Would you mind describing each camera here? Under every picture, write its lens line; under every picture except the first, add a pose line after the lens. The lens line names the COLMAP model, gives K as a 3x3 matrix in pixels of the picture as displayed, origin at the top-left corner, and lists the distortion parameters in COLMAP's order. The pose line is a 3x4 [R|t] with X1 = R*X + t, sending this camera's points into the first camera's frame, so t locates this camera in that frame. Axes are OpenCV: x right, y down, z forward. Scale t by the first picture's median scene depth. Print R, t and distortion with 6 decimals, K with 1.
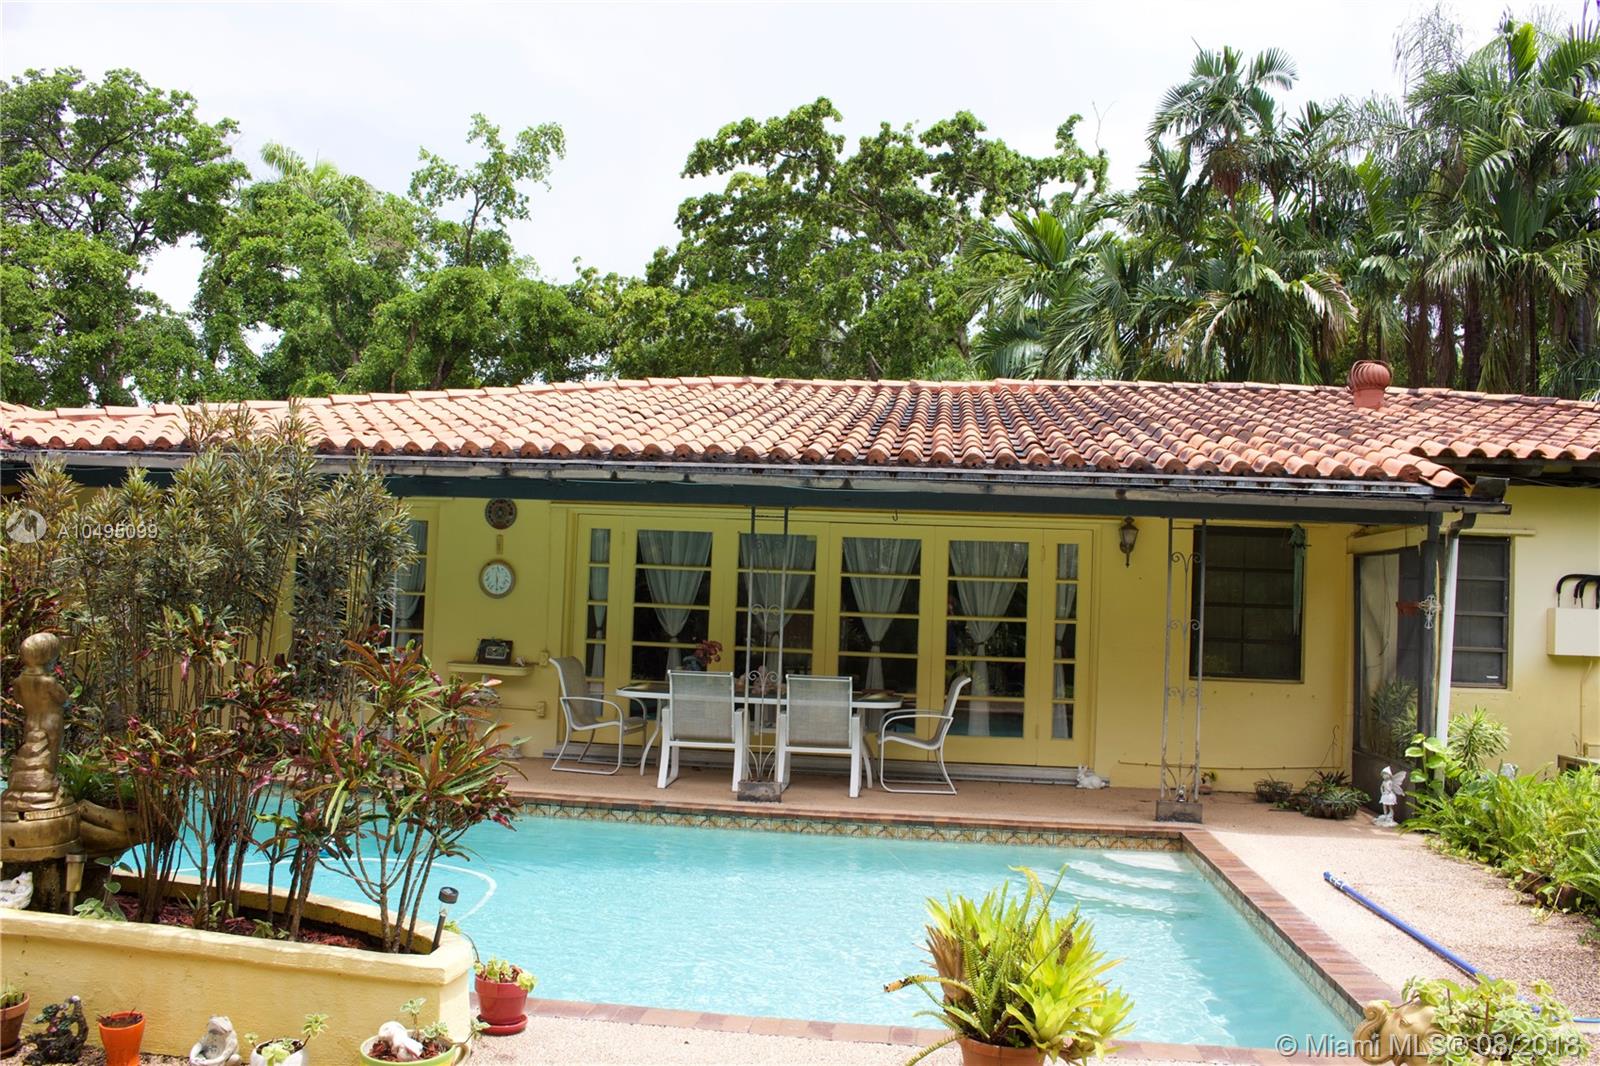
lens RADIAL K [[1318.9, 0, 795.5], [0, 1318.9, 540.8], [0, 0, 1]] dist [-0.159750, 0.127016]
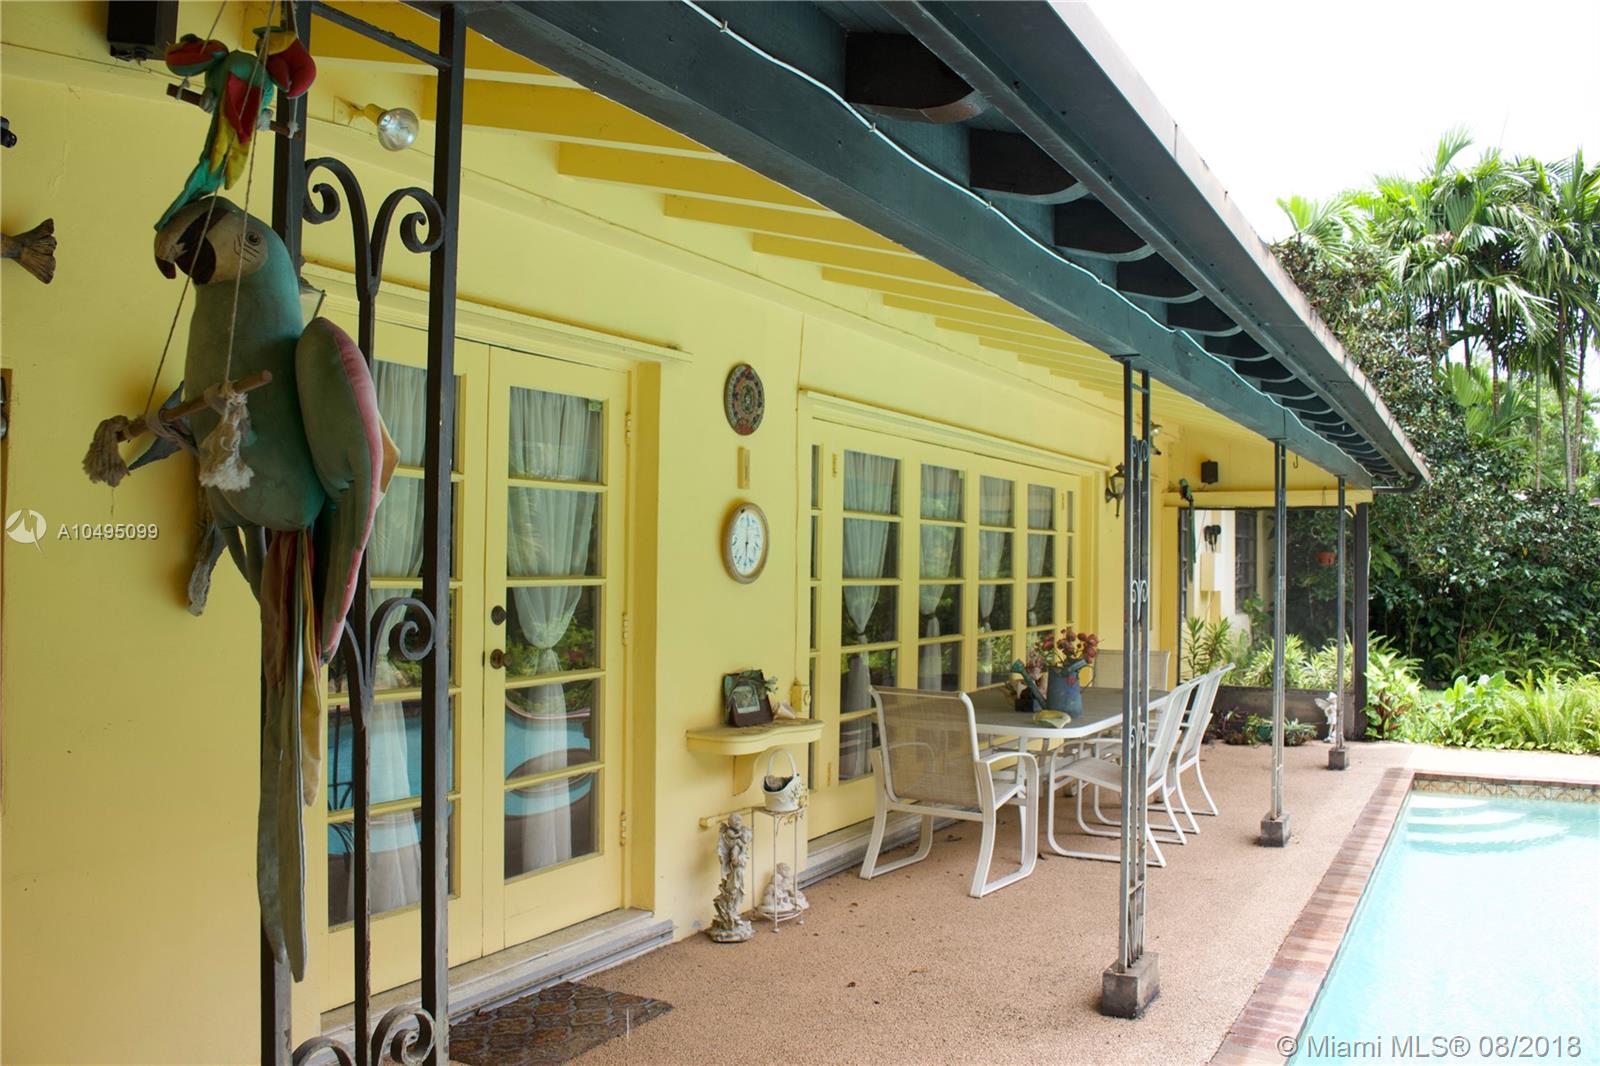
lens RADIAL K [[1330.6, 0, 796.4], [0, 1330.6, 542.1], [0, 0, 1]] dist [-0.162315, 0.136662]
pose [[0.382113, -0.019316, 0.923914, -0.673681], [-0.040128, 0.998492, 0.037471, 0.011066], [-0.923244, -0.051393, 0.380762, 0.821702]]
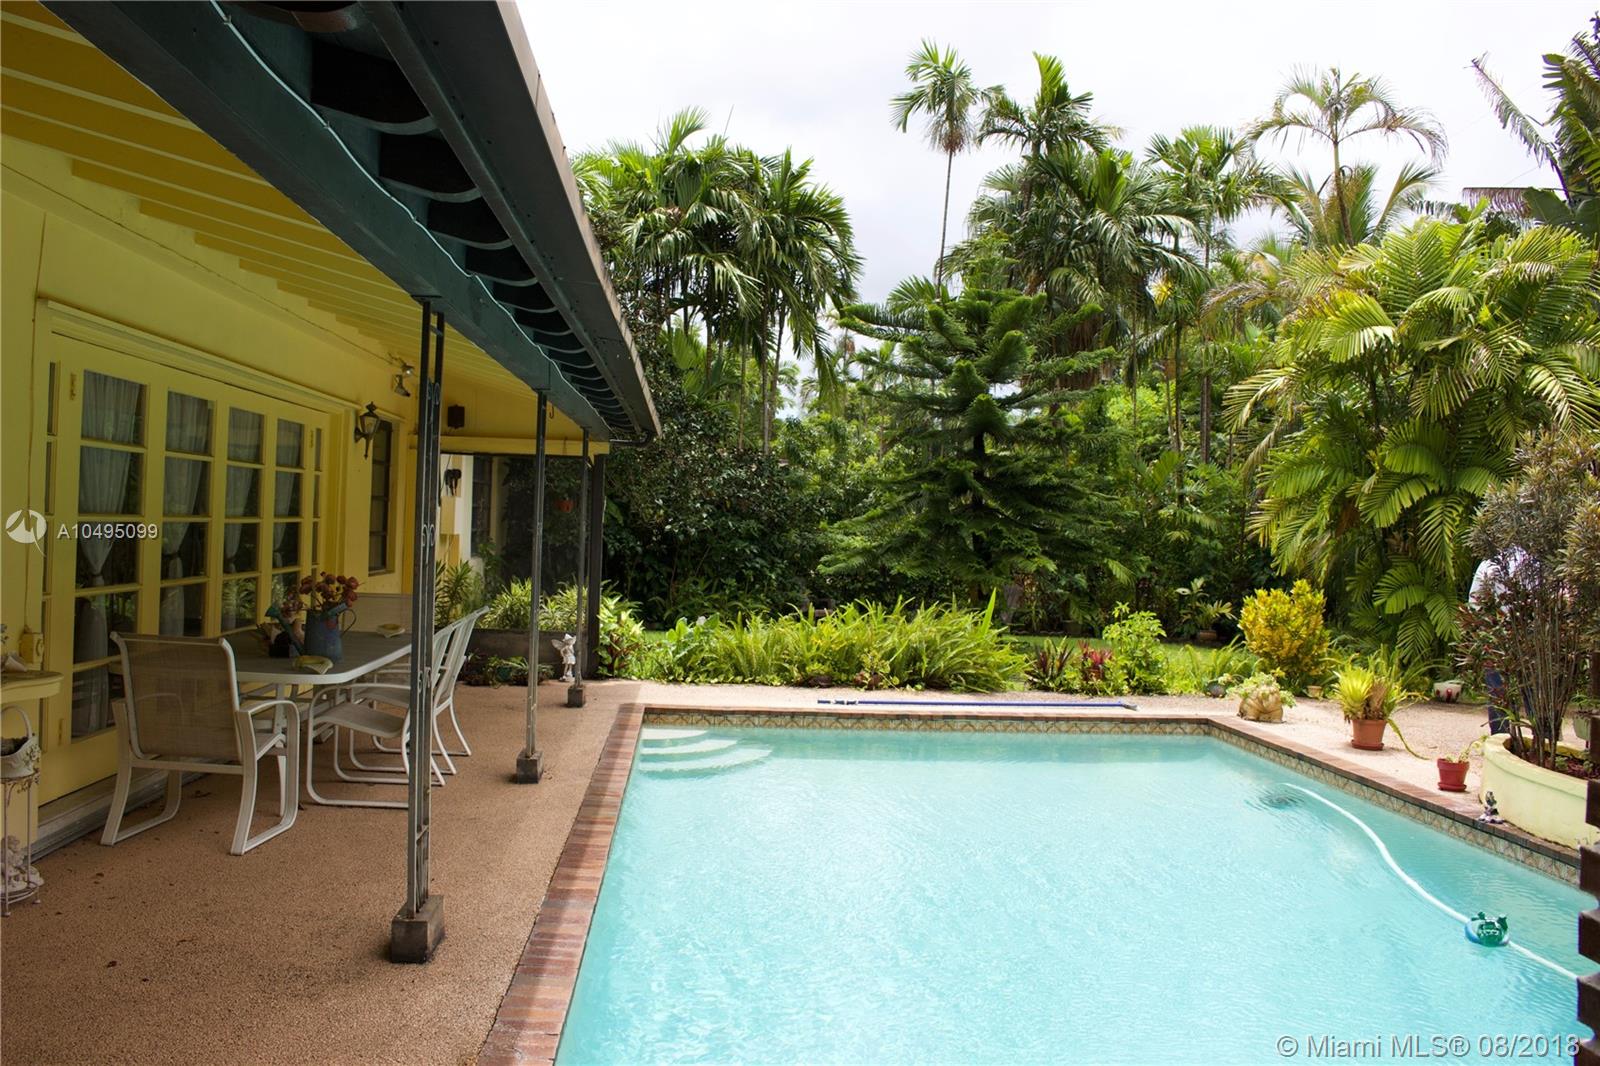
lens RADIAL K [[1330.6, 0, 796.4], [0, 1330.6, 542.1], [0, 0, 1]] dist [-0.162315, 0.136662]
pose [[-0.185238, -0.058567, 0.980947, -0.674377], [-0.093055, 0.994782, 0.041821, 0.011916], [-0.978278, -0.083536, -0.189722, 0.842804]]
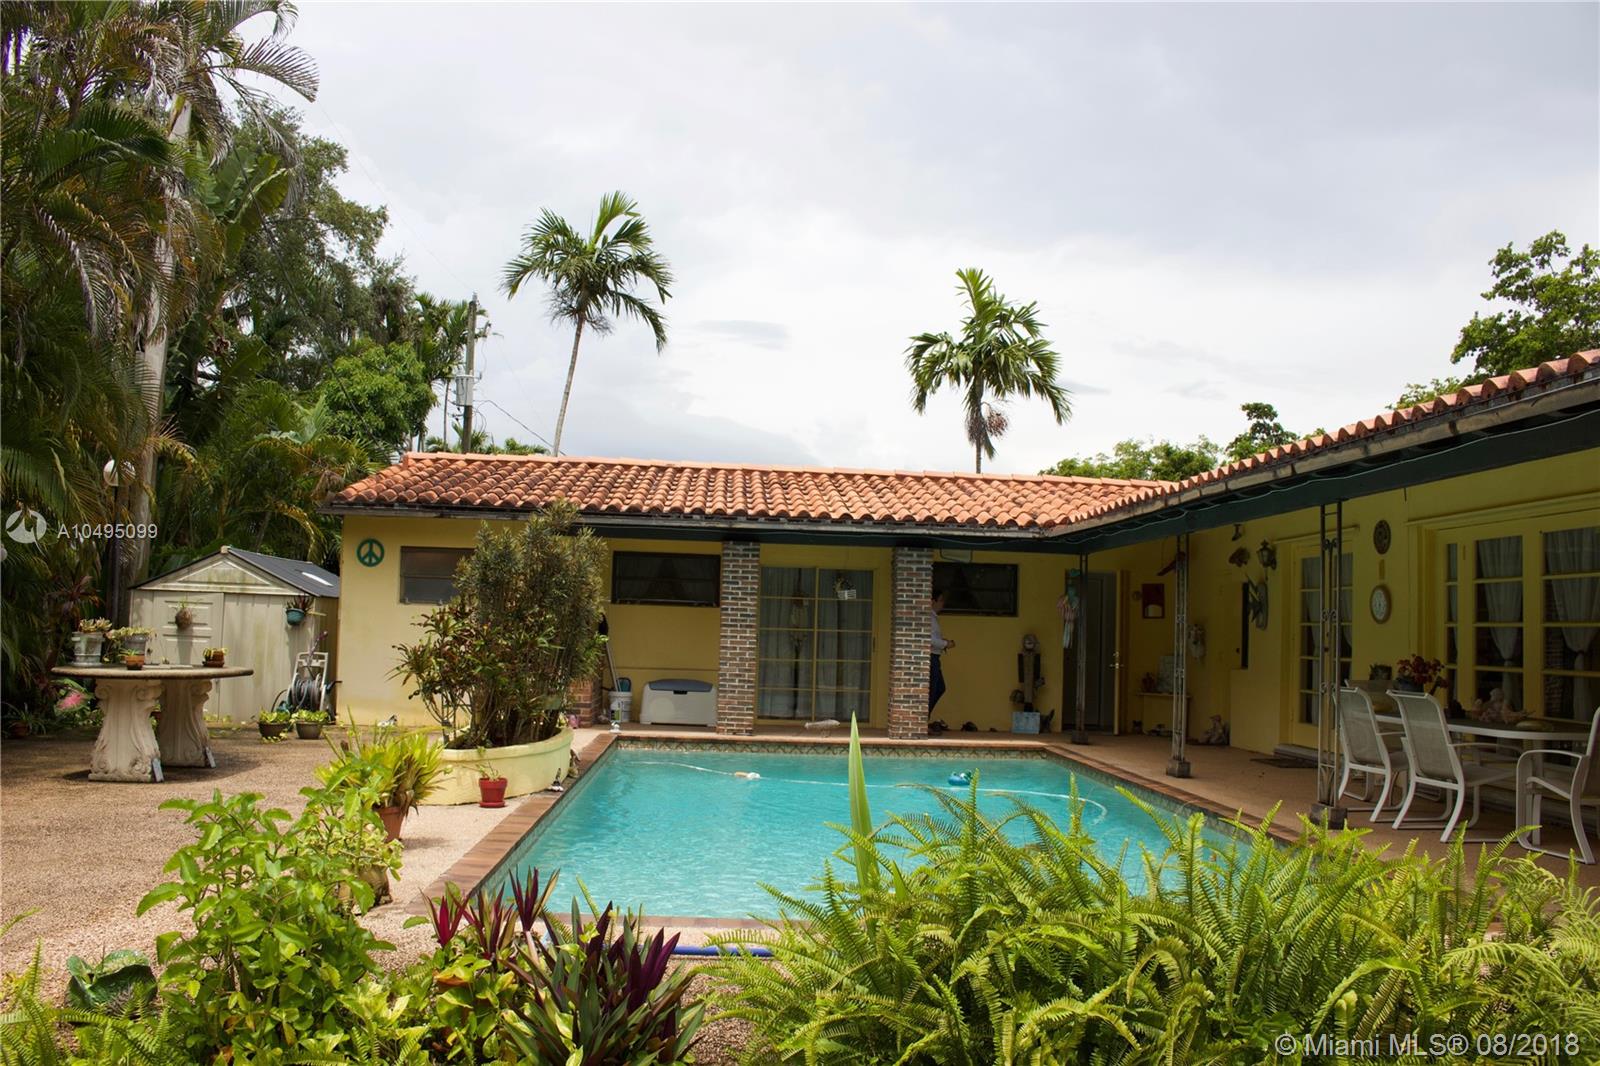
lens RADIAL K [[1318.9, 0, 795.5], [0, 1318.9, 540.8], [0, 0, 1]] dist [-0.159750, 0.127016]
pose [[0.177524, -0.098454, -0.979179, 0.656346], [0.045587, 0.994738, -0.091753, 0.051541], [0.983060, -0.028349, 0.181078, 0.406186]]
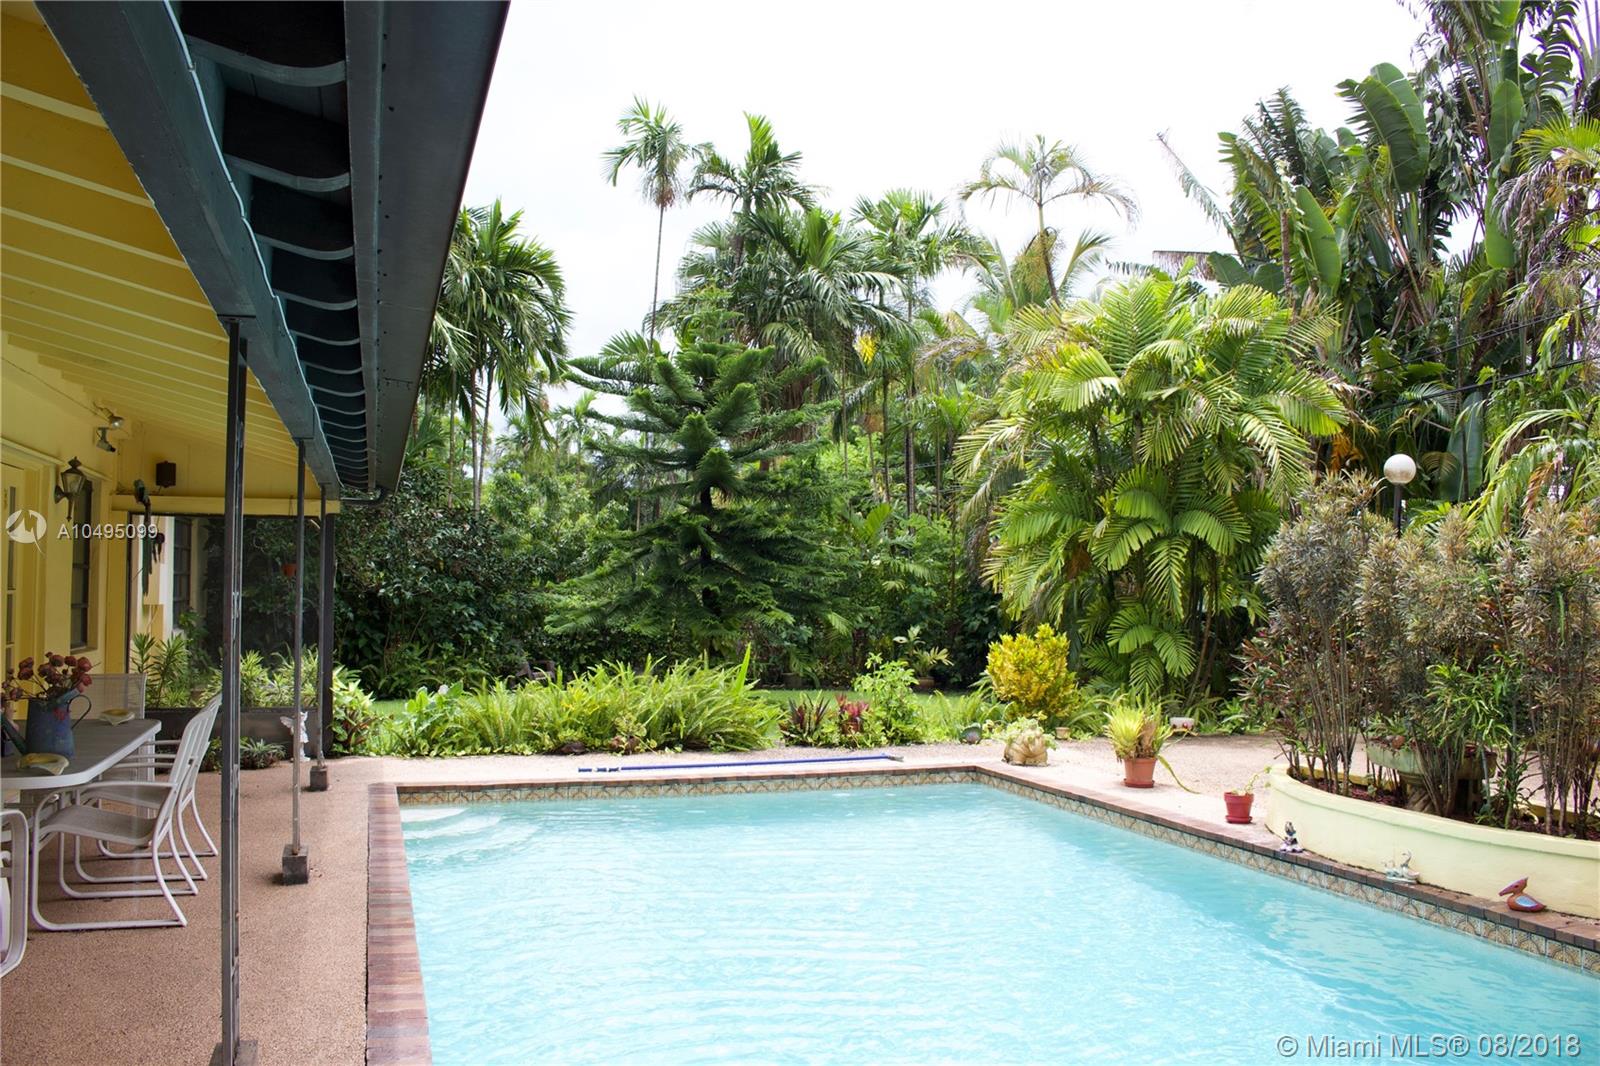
lens RADIAL K [[1318.9, 0, 795.5], [0, 1318.9, 540.8], [0, 0, 1]] dist [-0.159750, 0.127016]
pose [[-0.412485, -0.008960, 0.910920, -0.616695], [-0.069180, 0.997372, -0.021516, 0.017791], [-0.908334, -0.071892, -0.412021, 0.881352]]
